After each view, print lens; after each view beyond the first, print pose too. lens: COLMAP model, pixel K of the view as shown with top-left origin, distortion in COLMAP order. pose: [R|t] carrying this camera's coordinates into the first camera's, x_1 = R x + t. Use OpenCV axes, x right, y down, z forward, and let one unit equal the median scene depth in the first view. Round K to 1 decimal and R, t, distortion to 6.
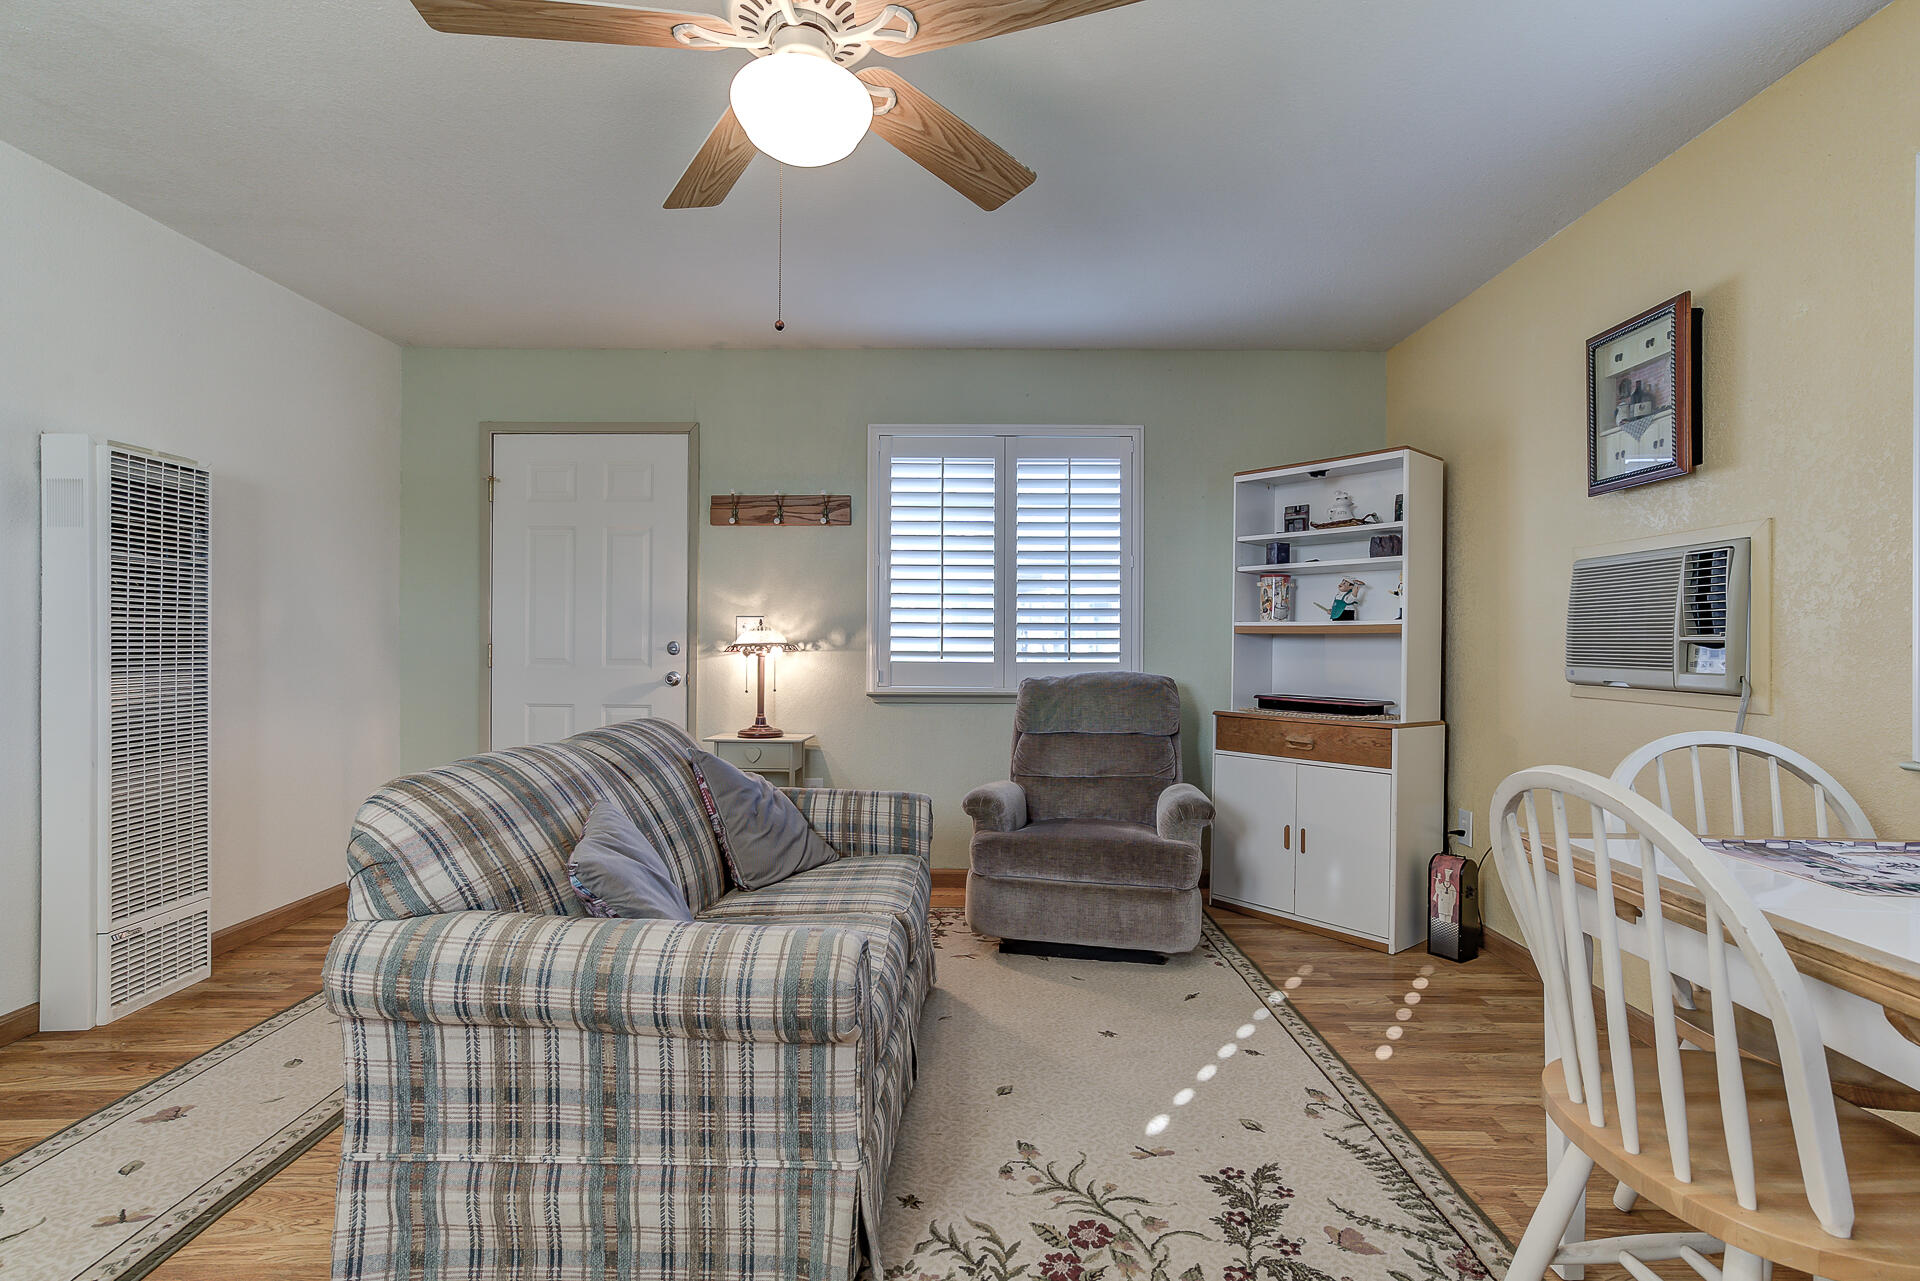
lens RADIAL K [[887.7, 0, 973.8], [0, 887.7, 639.5], [0, 0, 1]] dist [-0.020832, 0.007312]
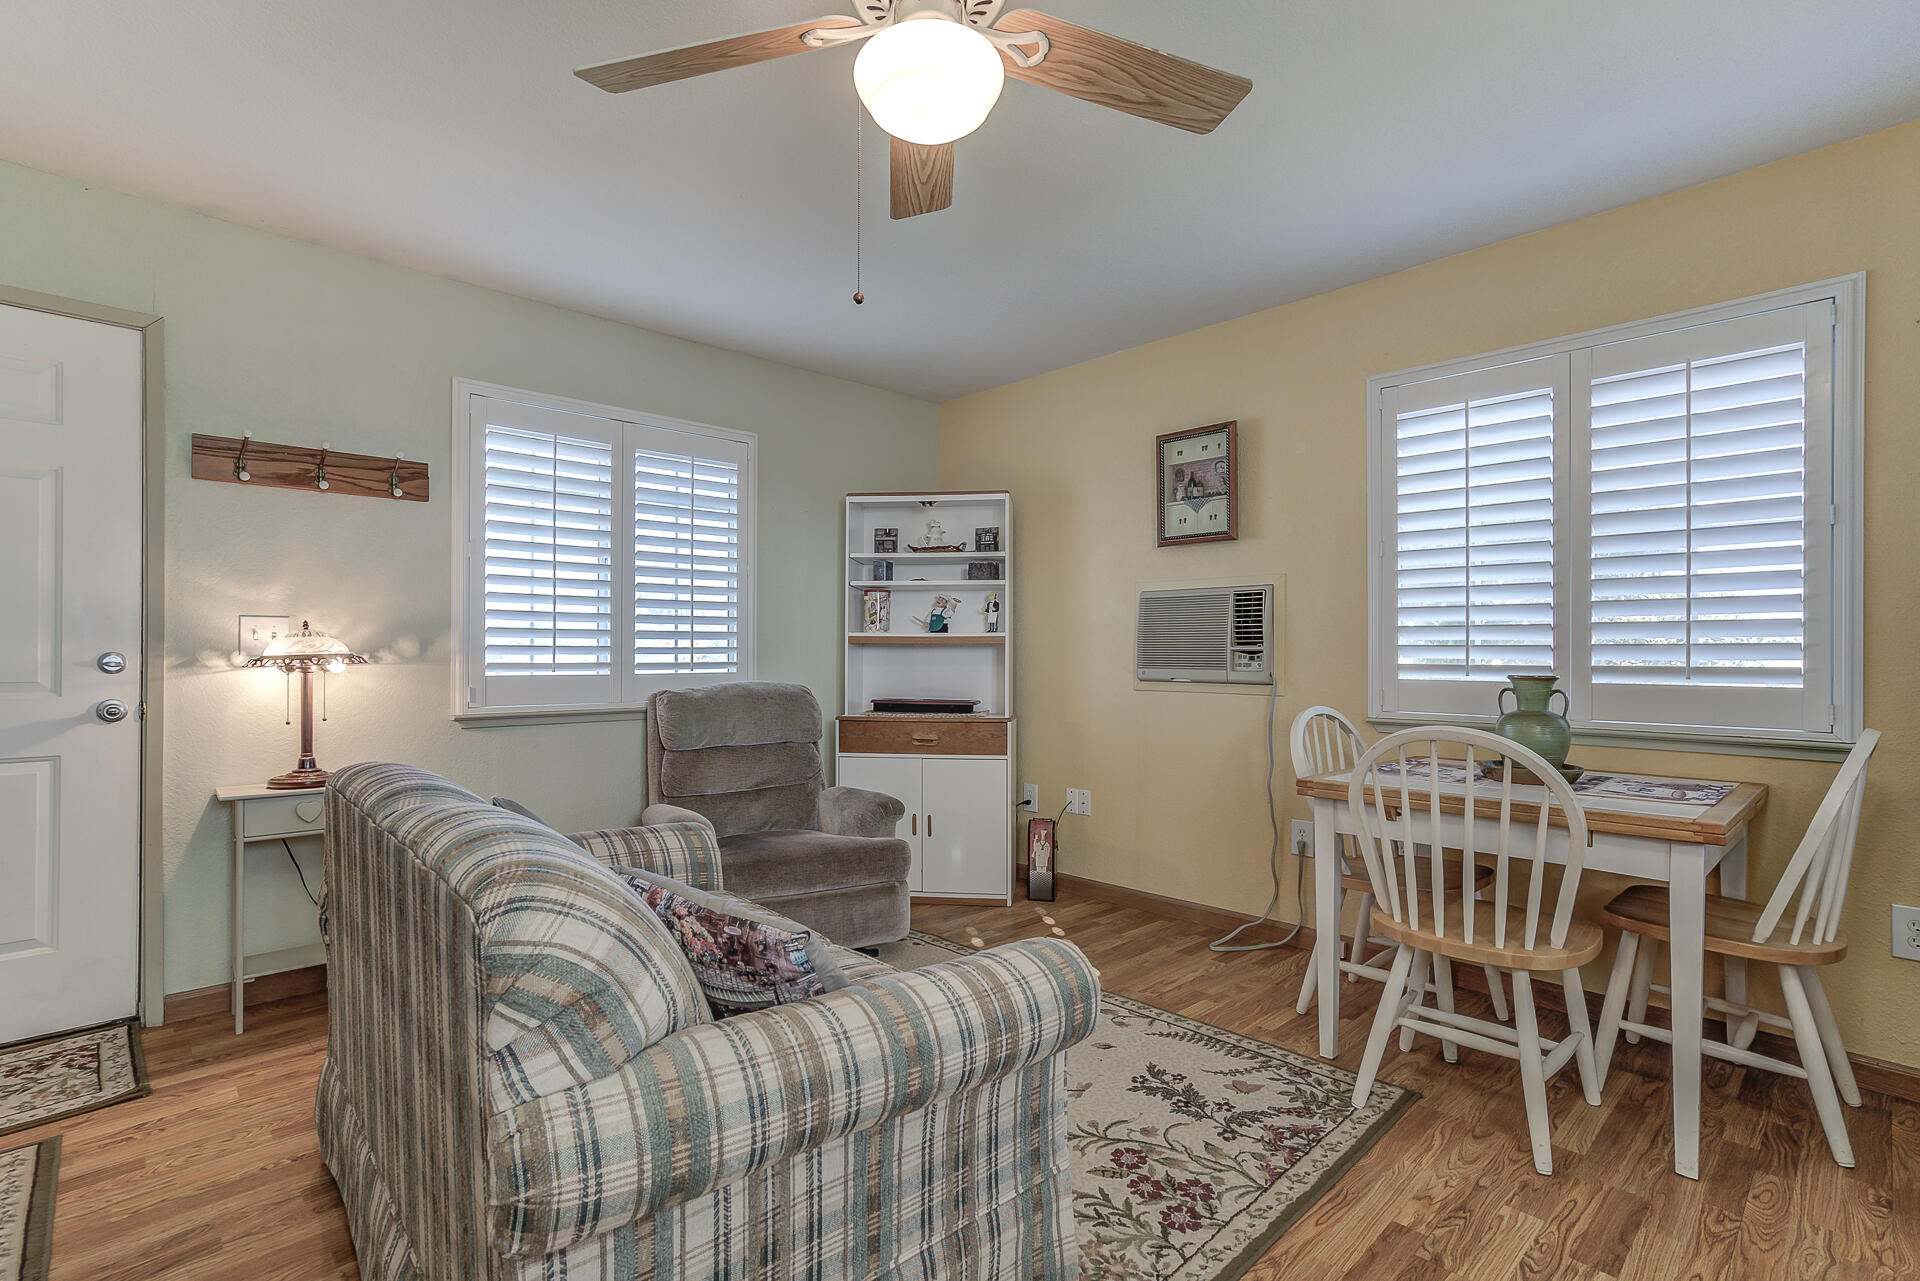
lens RADIAL K [[887.7, 0, 960.0], [0, 887.7, 650.3], [0, 0, 1]] dist [-0.020832, 0.007312]
pose [[0.723187, -0.001503, 0.690651, -0.412943], [0.000500, 0.999999, 0.001652, -0.000101], [-0.690652, -0.000849, 0.723187, 0.152718]]
